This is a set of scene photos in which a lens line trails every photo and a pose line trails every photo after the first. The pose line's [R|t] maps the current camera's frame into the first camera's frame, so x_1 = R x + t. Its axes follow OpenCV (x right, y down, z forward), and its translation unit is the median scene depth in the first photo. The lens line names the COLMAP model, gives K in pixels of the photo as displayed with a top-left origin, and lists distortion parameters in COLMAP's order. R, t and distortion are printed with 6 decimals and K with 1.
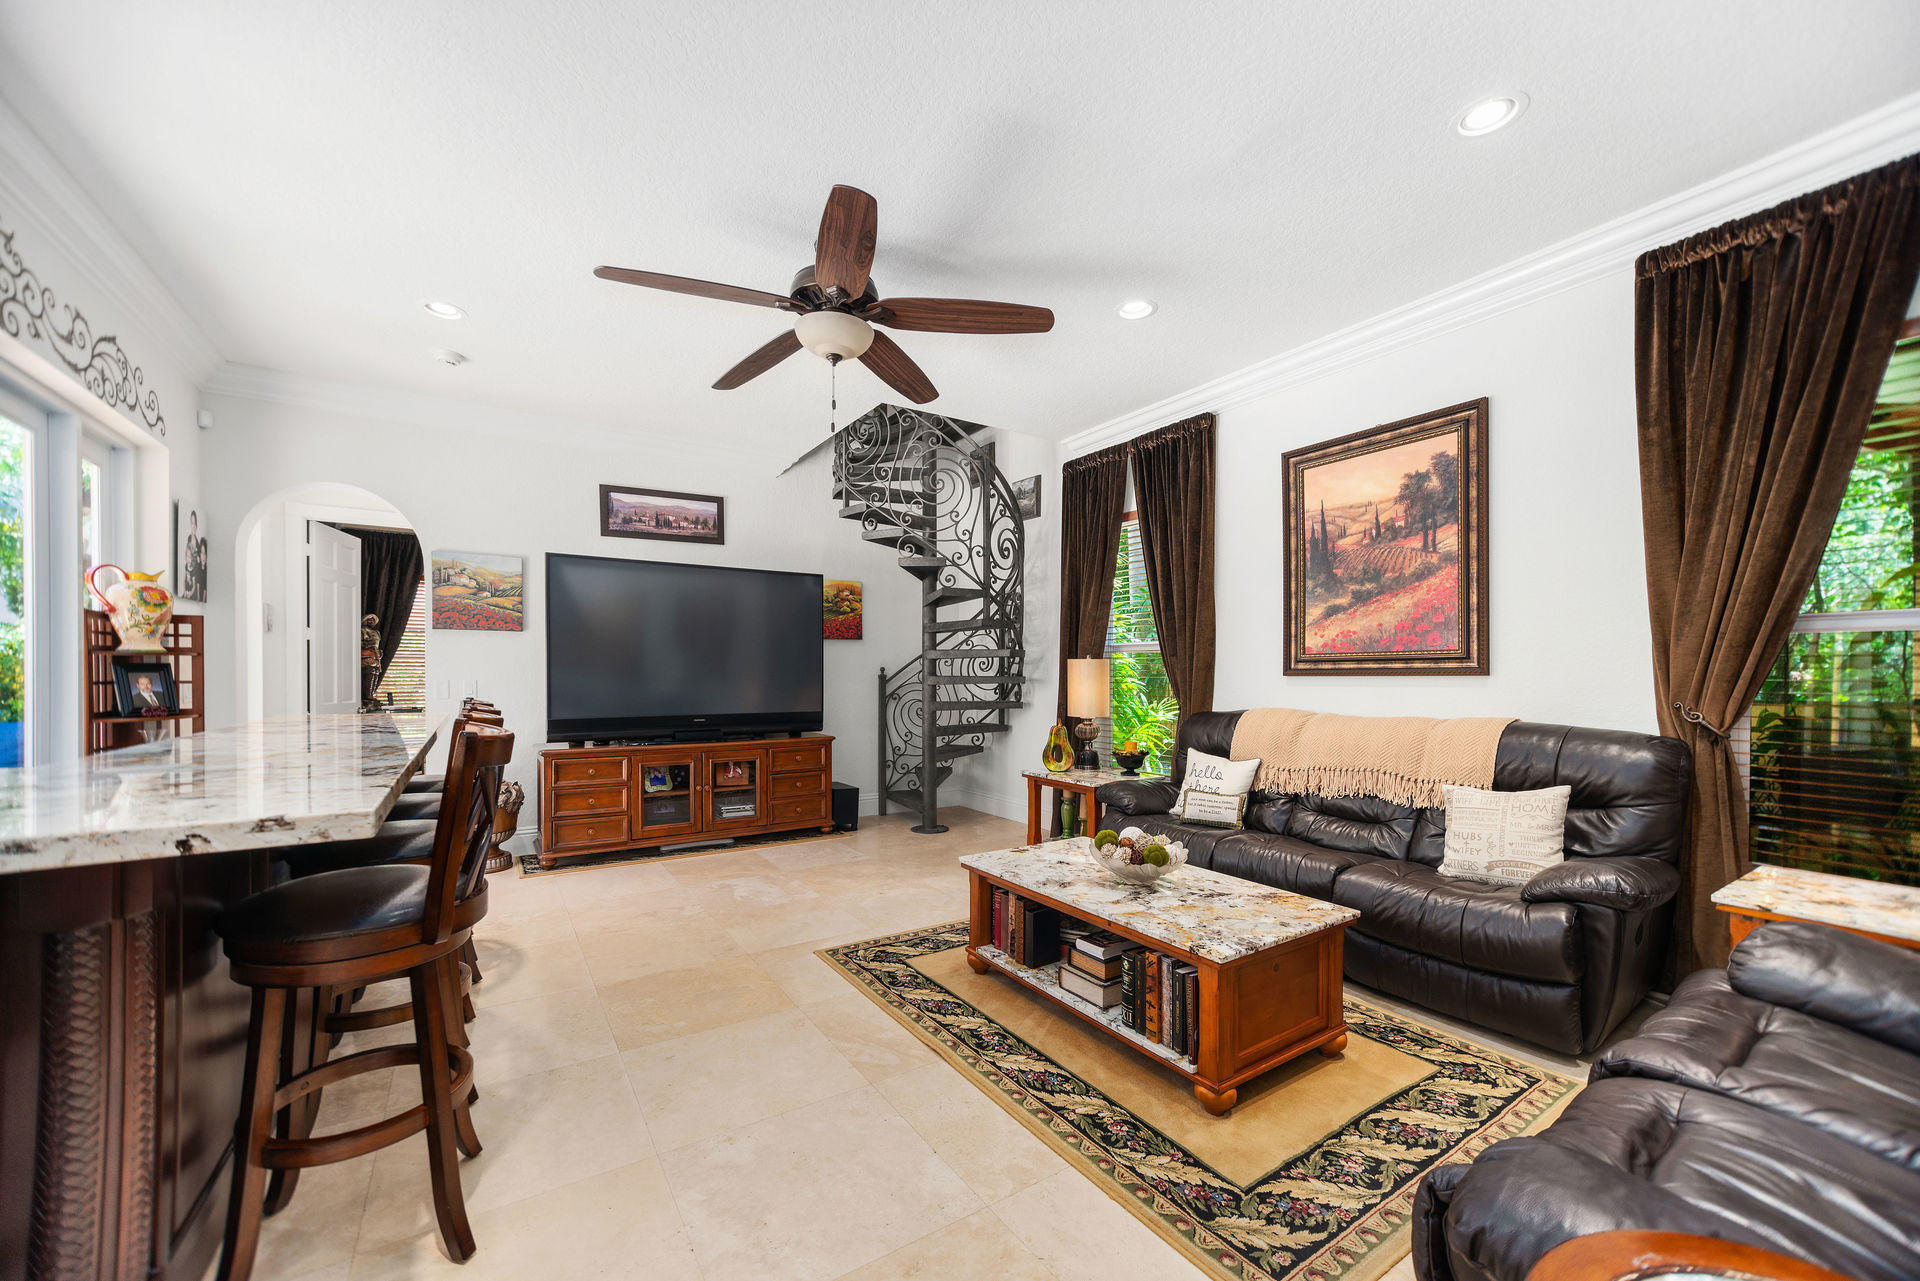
lens RADIAL K [[738.7, 0, 959.8], [0, 738.7, 679.6], [0, 0, 1]] dist [0.002349, 0.000247]
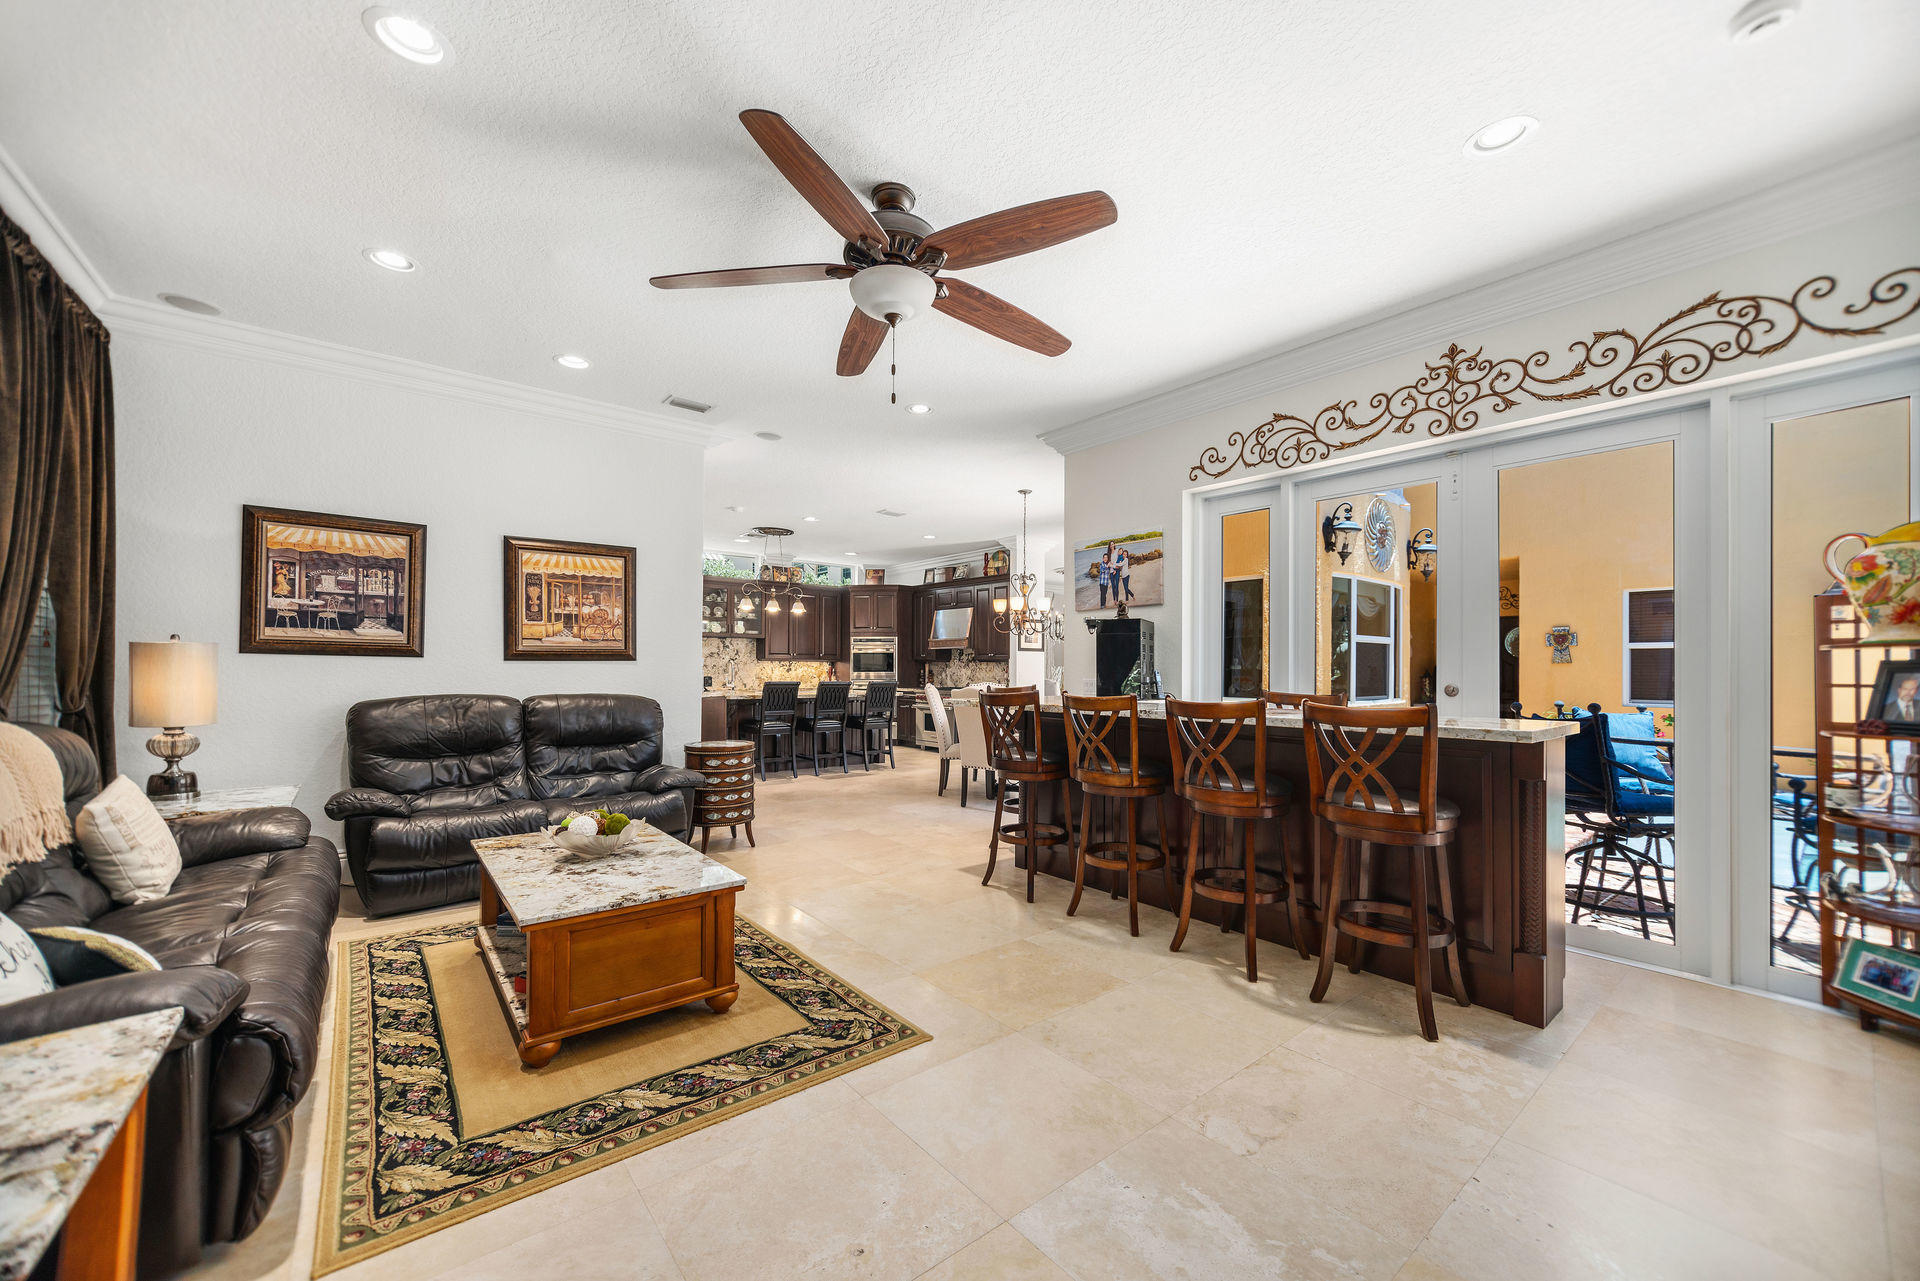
lens RADIAL K [[729.9, 0, 963.2], [0, 729.9, 661.4], [0, 0, 1]] dist [-0.001189, -0.000071]
pose [[-0.994499, -0.009339, -0.104331, -0.118697], [-0.009020, 0.999953, -0.003529, -0.008163], [0.104359, -0.002569, -0.994536, 1.399409]]
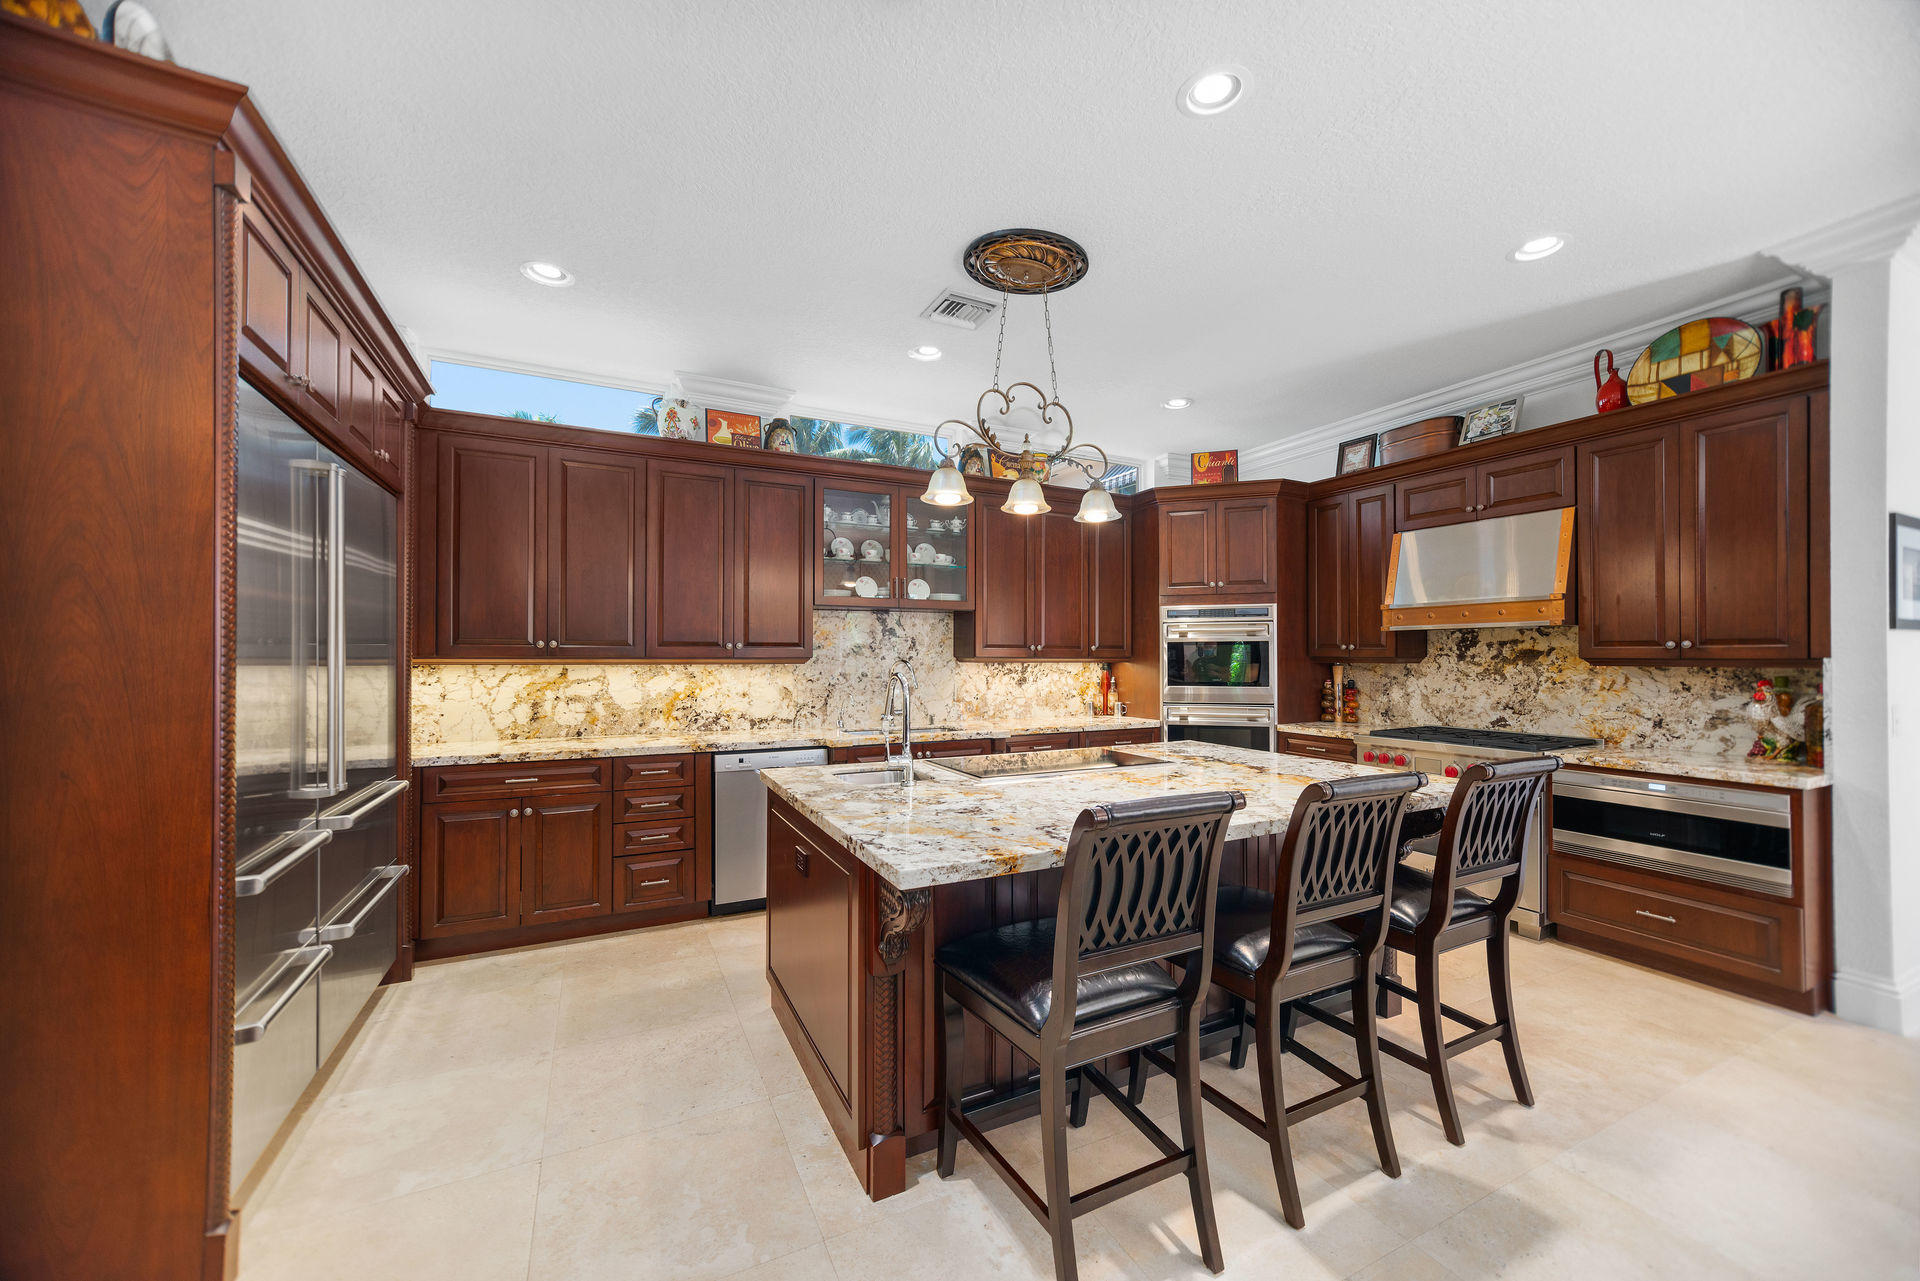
lens RADIAL K [[724.7, 0, 961.4], [0, 724.7, 653.5], [0, 0, 1]] dist [-0.002344, -0.000014]
pose [[-0.993051, -0.002538, 0.117661, 0.215514], [-0.002349, 0.999996, 0.001744, -0.030116], [-0.117665, 0.001456, -0.993052, -0.213724]]
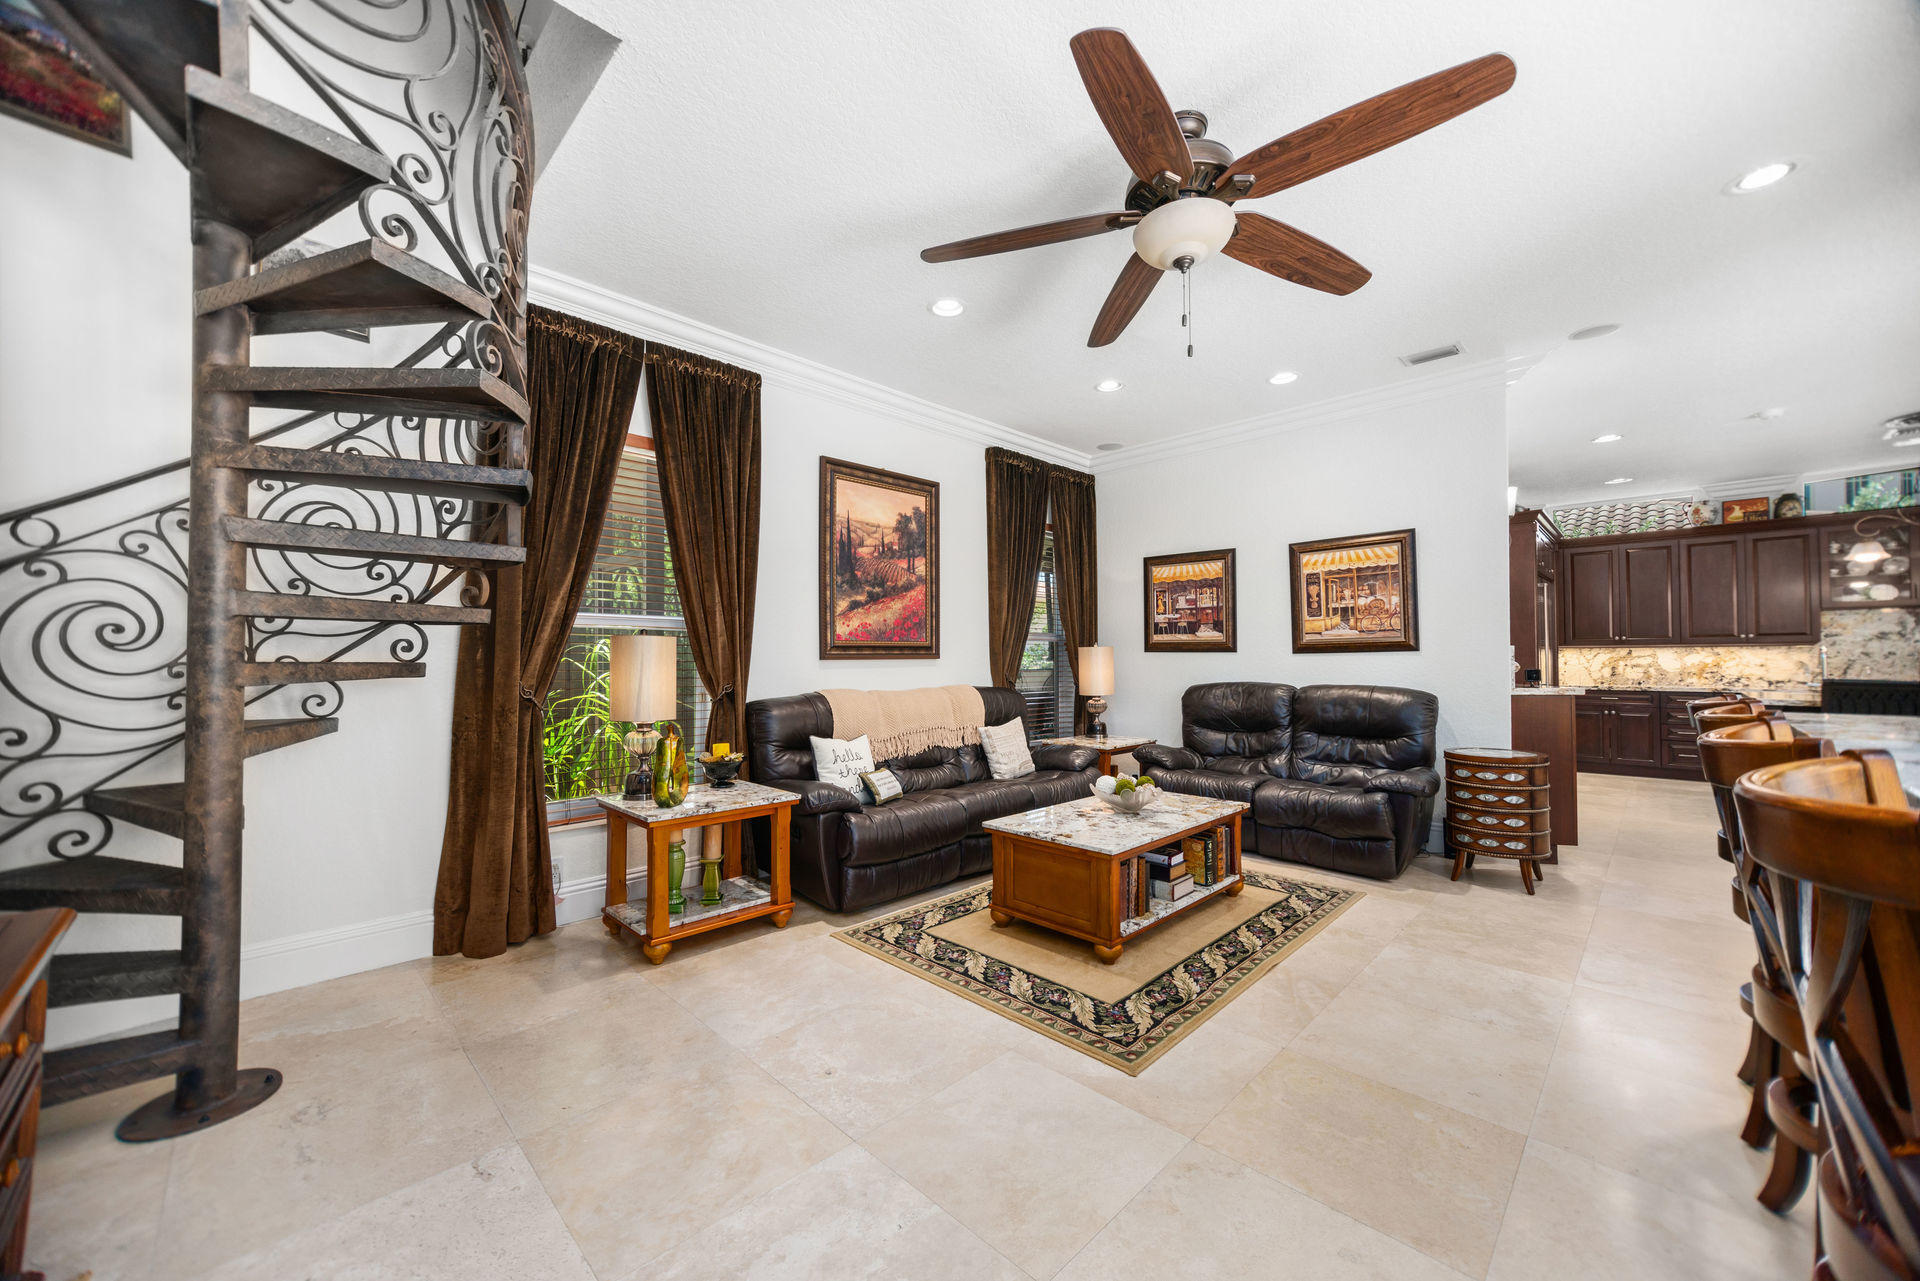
lens RADIAL K [[718.8, 0, 965.6], [0, 718.8, 646.8], [0, 0, 1]] dist [0.000763, 0.000397]
pose [[-0.212571, 0.017459, 0.976990, -0.644820], [0.010789, 0.999821, -0.015519, -0.005588], [-0.977086, 0.007242, -0.212722, 1.031359]]
